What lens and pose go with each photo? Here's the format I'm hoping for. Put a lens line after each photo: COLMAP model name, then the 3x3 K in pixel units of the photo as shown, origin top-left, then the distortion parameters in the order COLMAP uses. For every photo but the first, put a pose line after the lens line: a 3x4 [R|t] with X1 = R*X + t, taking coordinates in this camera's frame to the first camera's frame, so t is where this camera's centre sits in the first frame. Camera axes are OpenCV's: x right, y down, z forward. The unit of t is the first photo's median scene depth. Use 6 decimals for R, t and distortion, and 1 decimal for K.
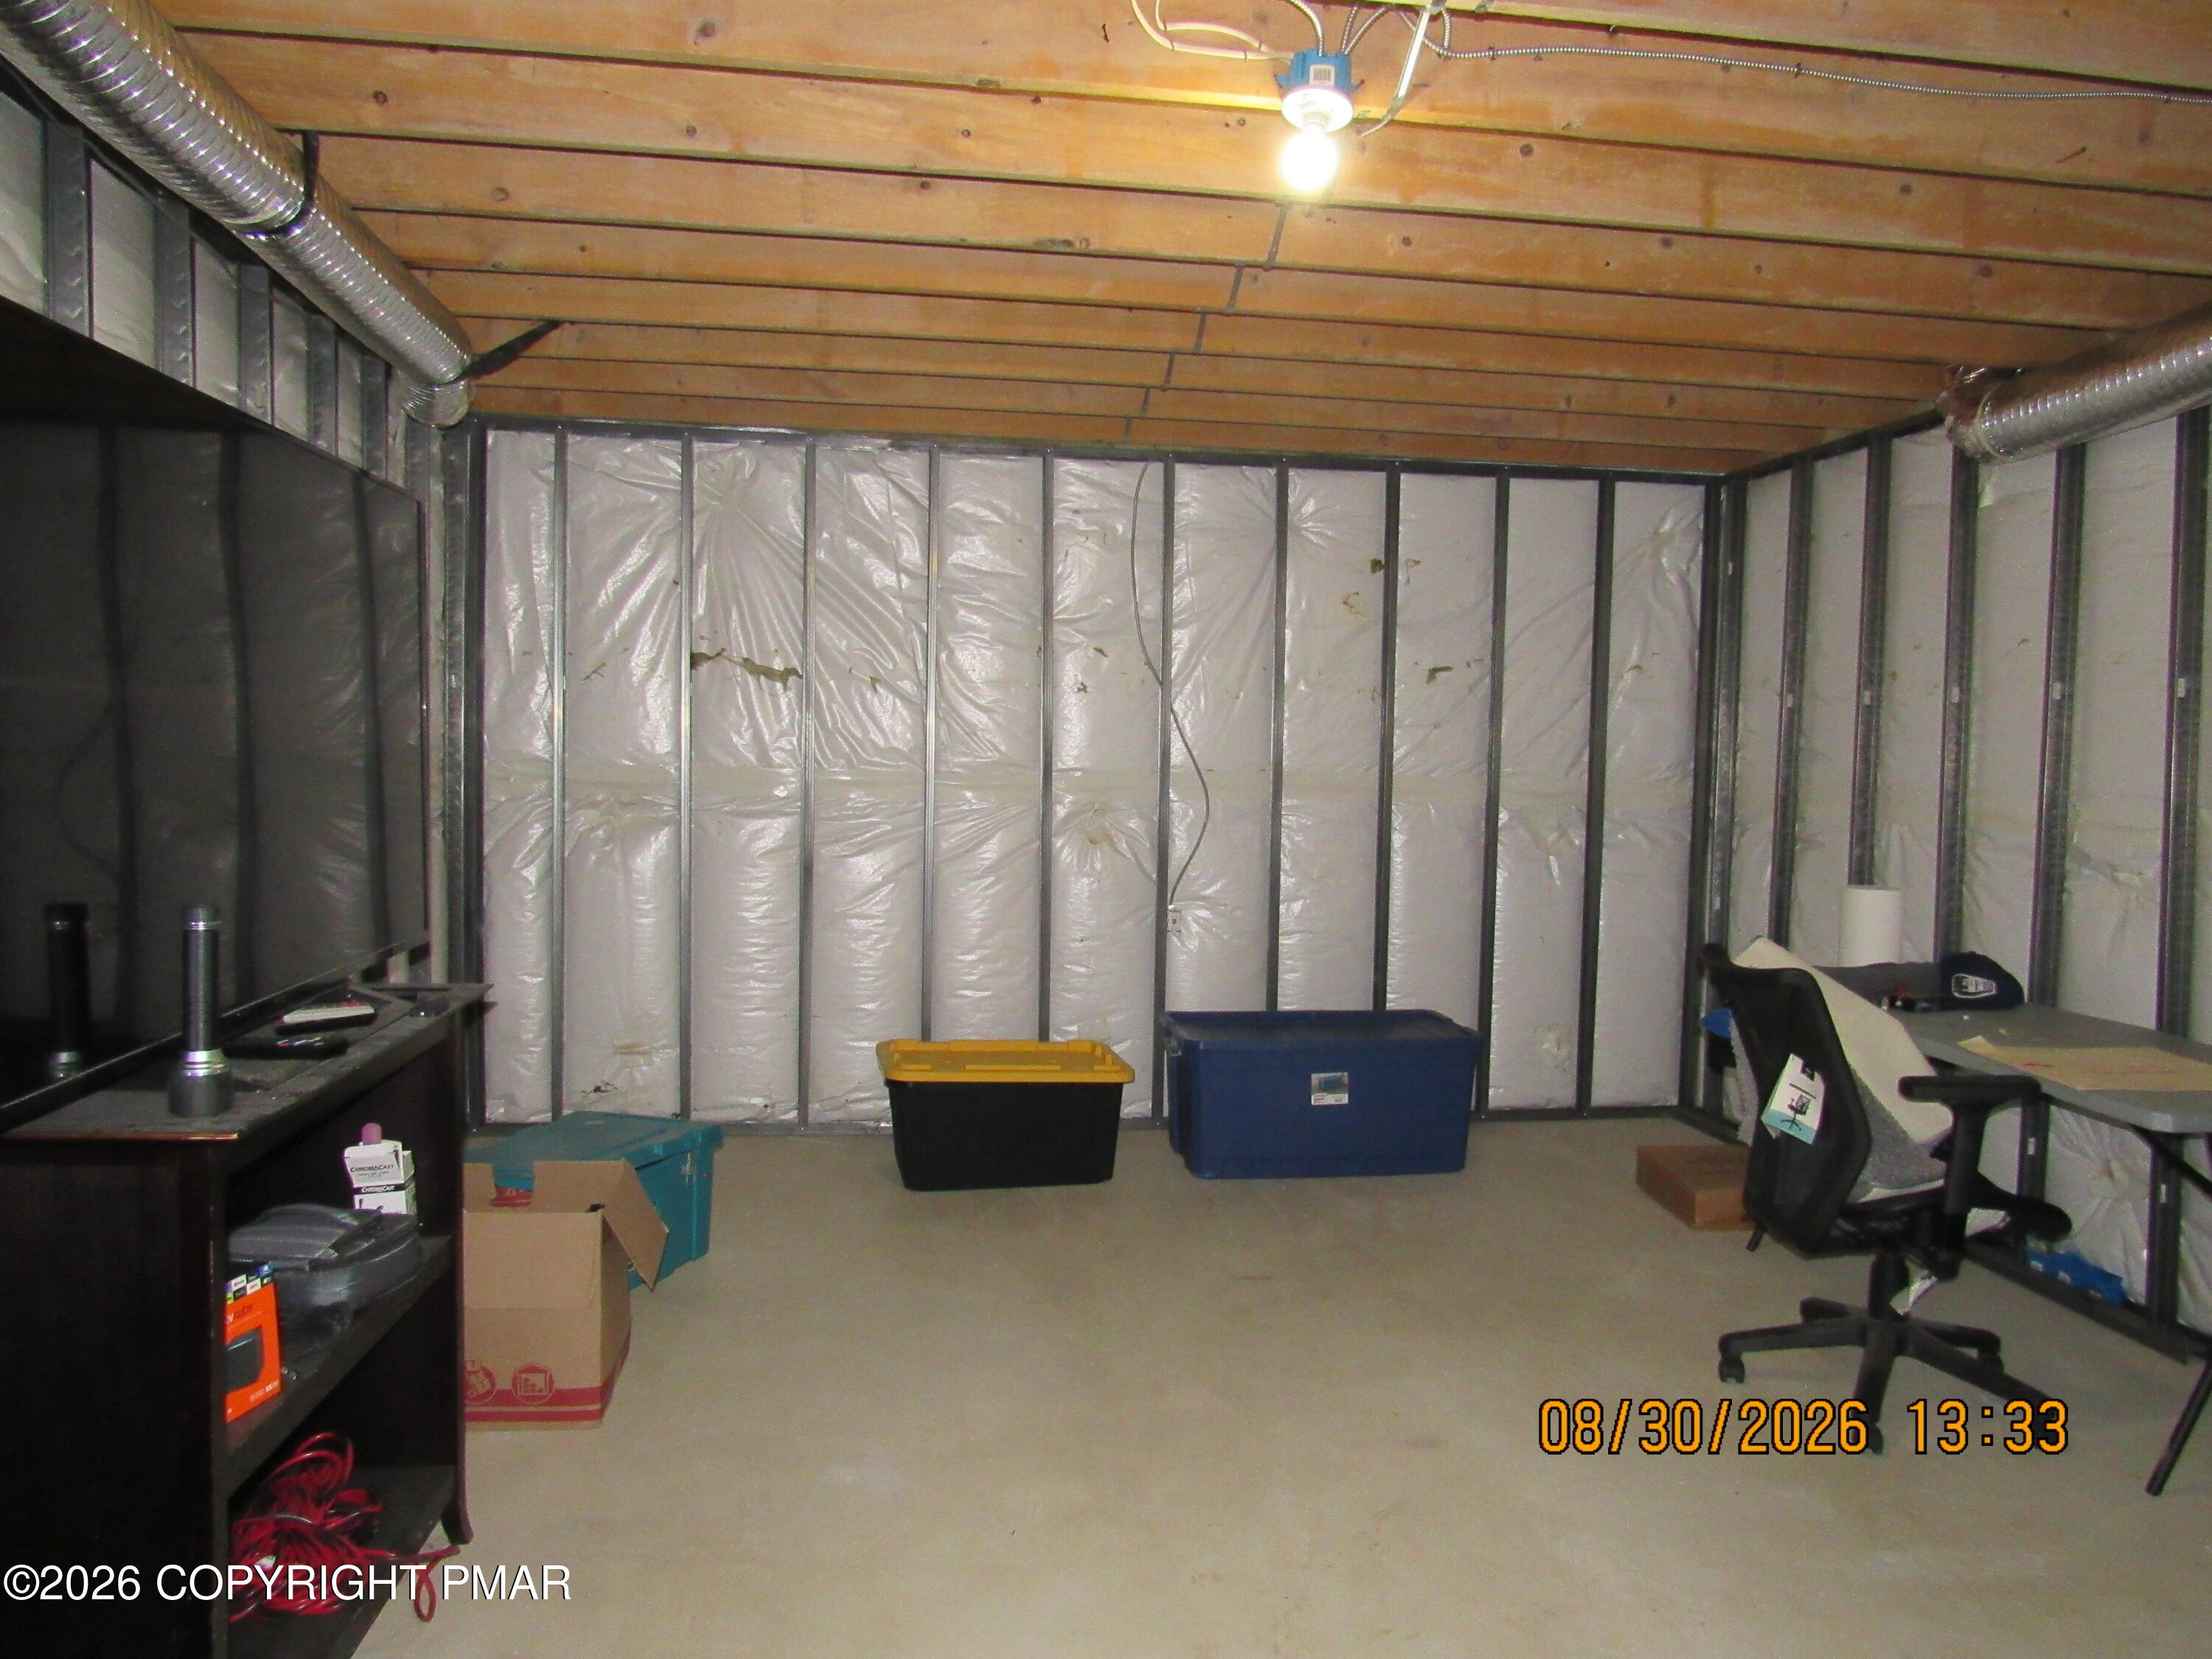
lens RADIAL K [[1577.8, 0, 1113.5], [0, 1577.8, 833.9], [0, 0, 1]] dist [-0.025657, 0.003059]
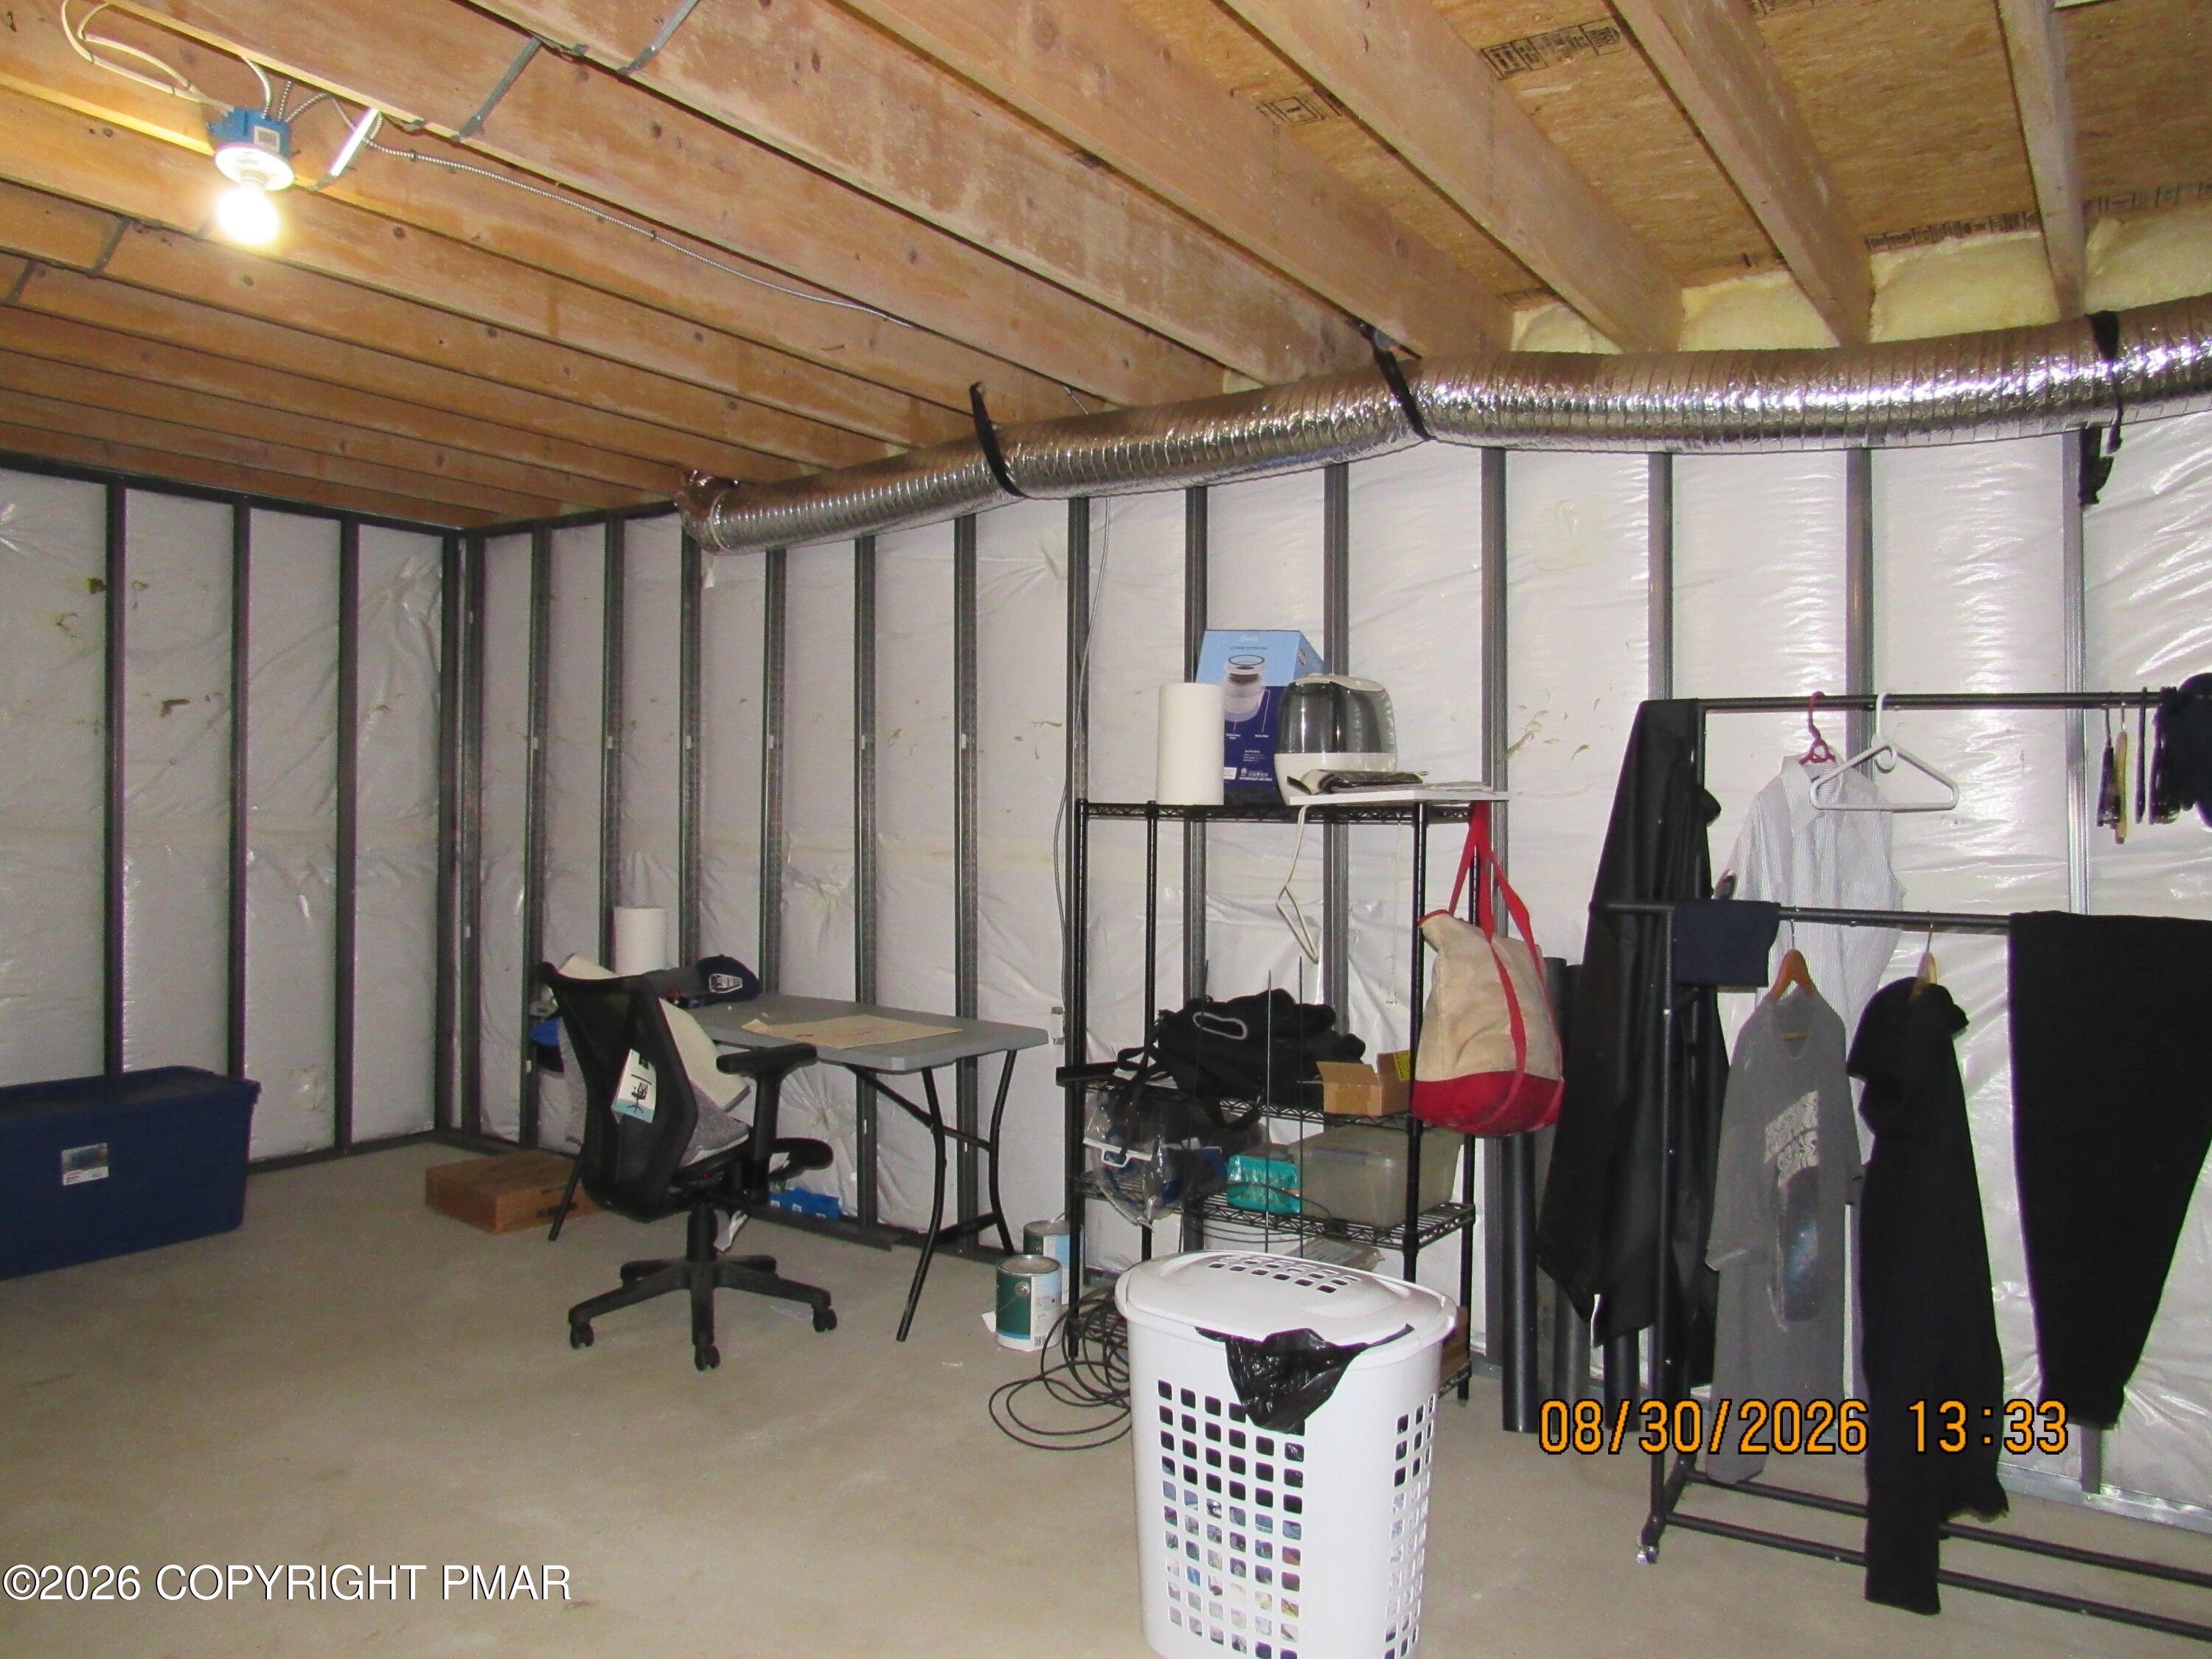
lens RADIAL K [[1577.8, 0, 1113.5], [0, 1577.8, 833.9], [0, 0, 1]] dist [-0.025657, 0.003059]
pose [[0.671180, -0.020728, 0.741005, -0.152099], [0.036477, 0.999322, -0.005086, -0.001359], [-0.740396, 0.030443, 0.671481, -0.049283]]
